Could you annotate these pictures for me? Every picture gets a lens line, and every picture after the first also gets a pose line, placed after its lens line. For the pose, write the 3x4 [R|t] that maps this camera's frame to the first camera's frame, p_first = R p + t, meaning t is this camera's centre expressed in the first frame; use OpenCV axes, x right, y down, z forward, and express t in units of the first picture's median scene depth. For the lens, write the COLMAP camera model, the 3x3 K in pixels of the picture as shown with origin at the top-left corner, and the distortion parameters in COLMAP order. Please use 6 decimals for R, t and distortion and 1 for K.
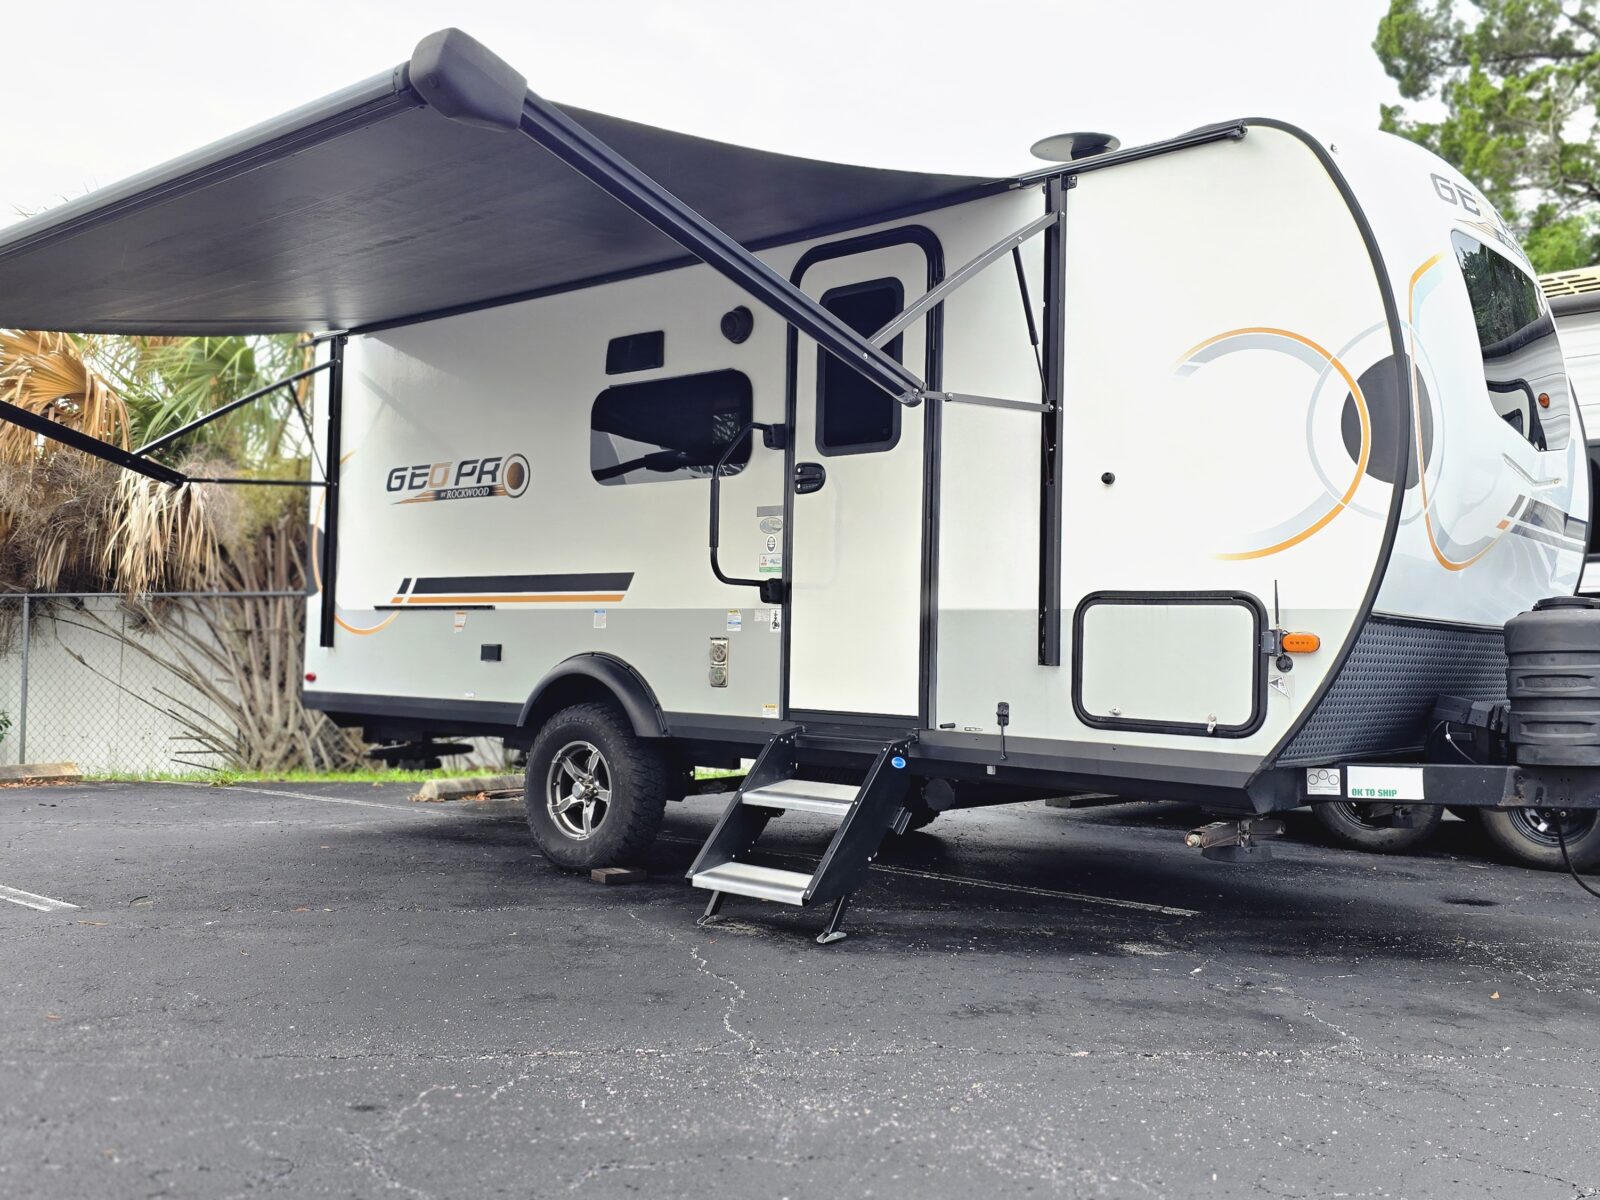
lens RADIAL K [[1422.0, 0, 811.7], [0, 1422.0, 608.7], [0, 0, 1]] dist [0.140273, -0.248497]
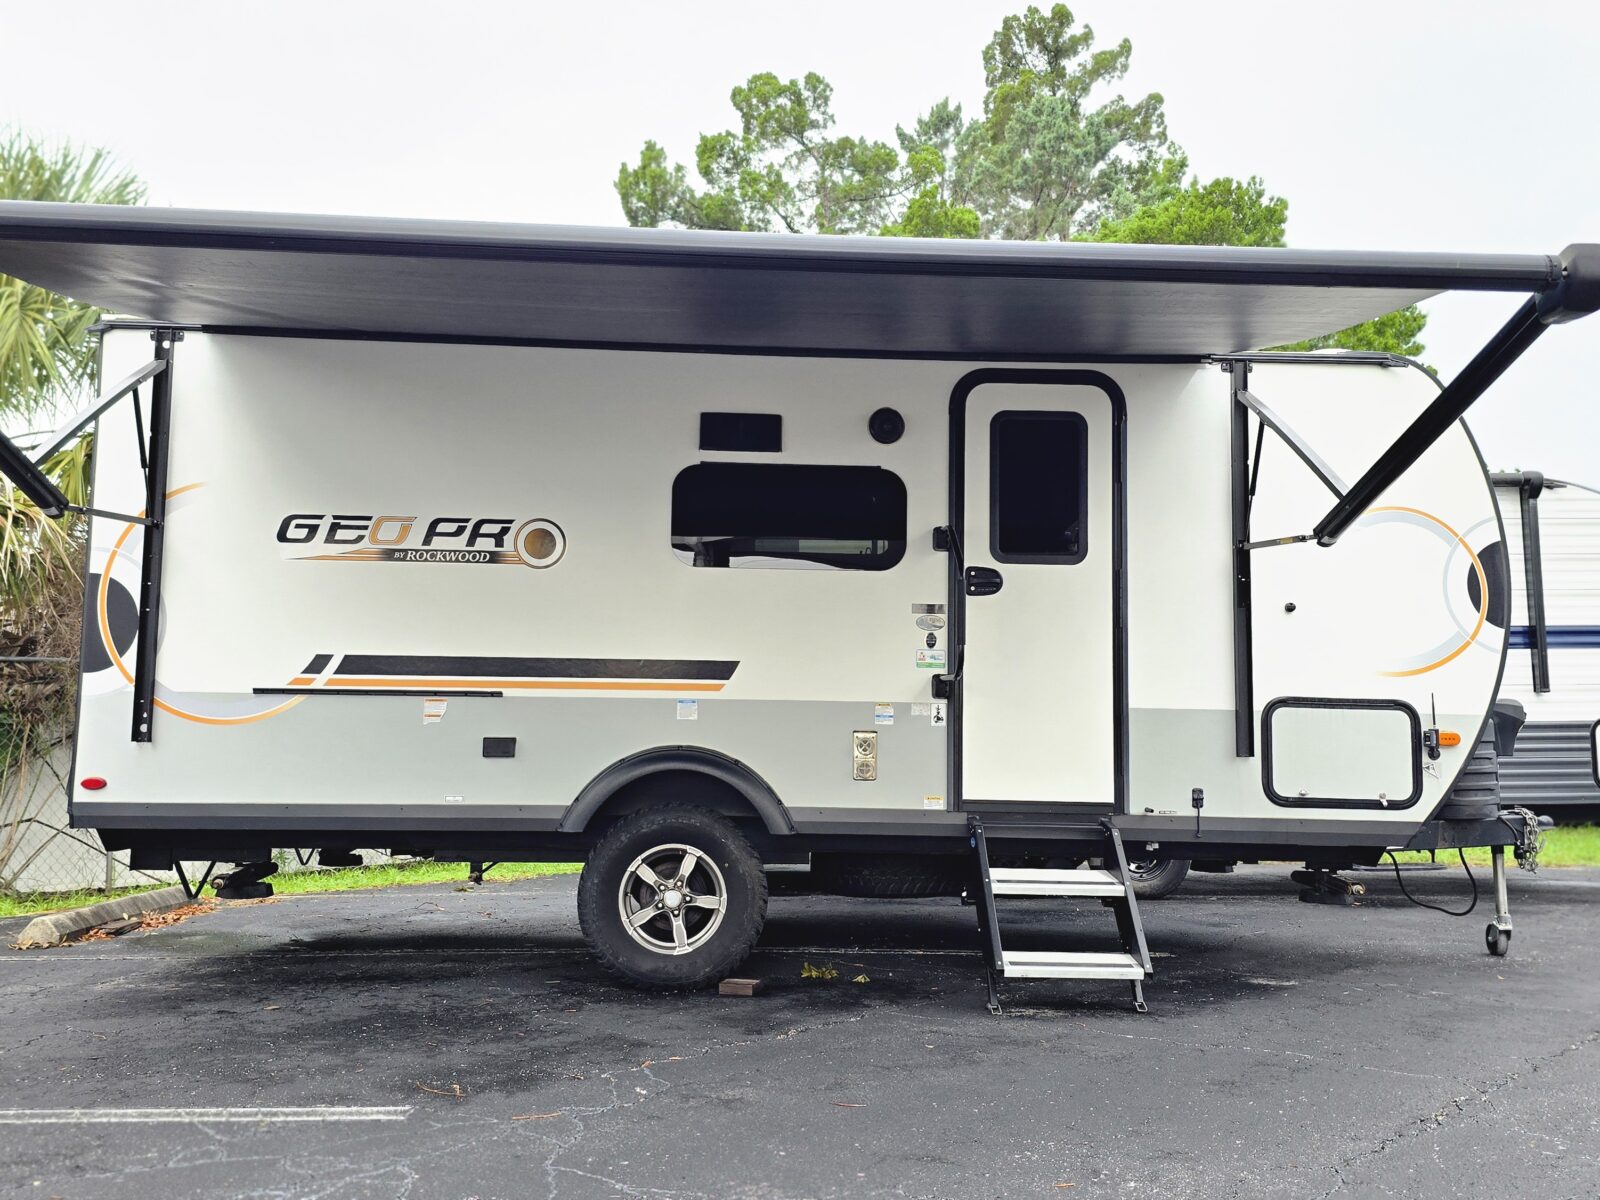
lens RADIAL K [[1422.0, 0, 811.7], [0, 1422.0, 608.7], [0, 0, 1]] dist [0.140273, -0.248497]
pose [[0.732236, 0.050734, 0.679159, -0.760868], [-0.019028, 0.998356, -0.054063, -0.010321], [-0.680785, 0.026663, 0.731998, 0.281729]]
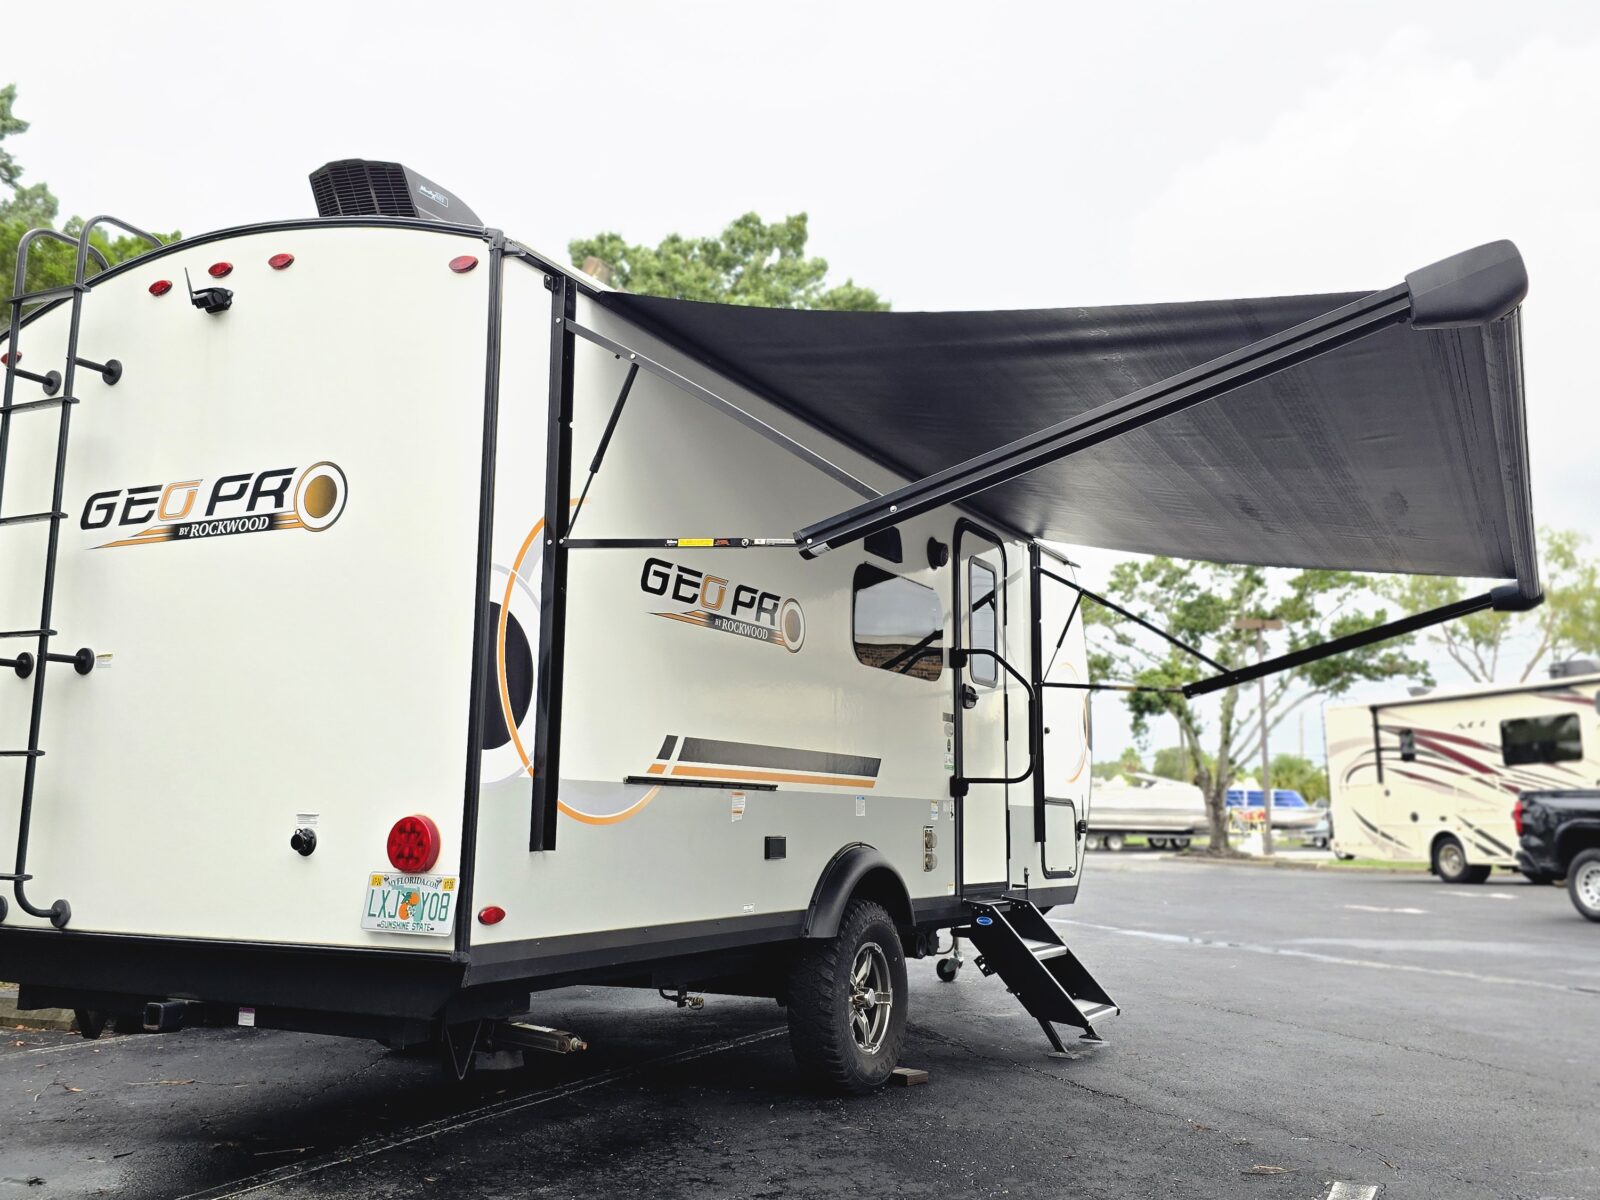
lens RADIAL K [[1382.3, 0, 800.0], [0, 1382.3, 600.0], [0, 0, 1]] dist [0.159074, -0.200228]
pose [[-0.213014, 0.124101, 0.969136, -1.098926], [-0.054629, 0.988836, -0.138631, 0.002106], [-0.975521, -0.082473, -0.203856, 1.306044]]
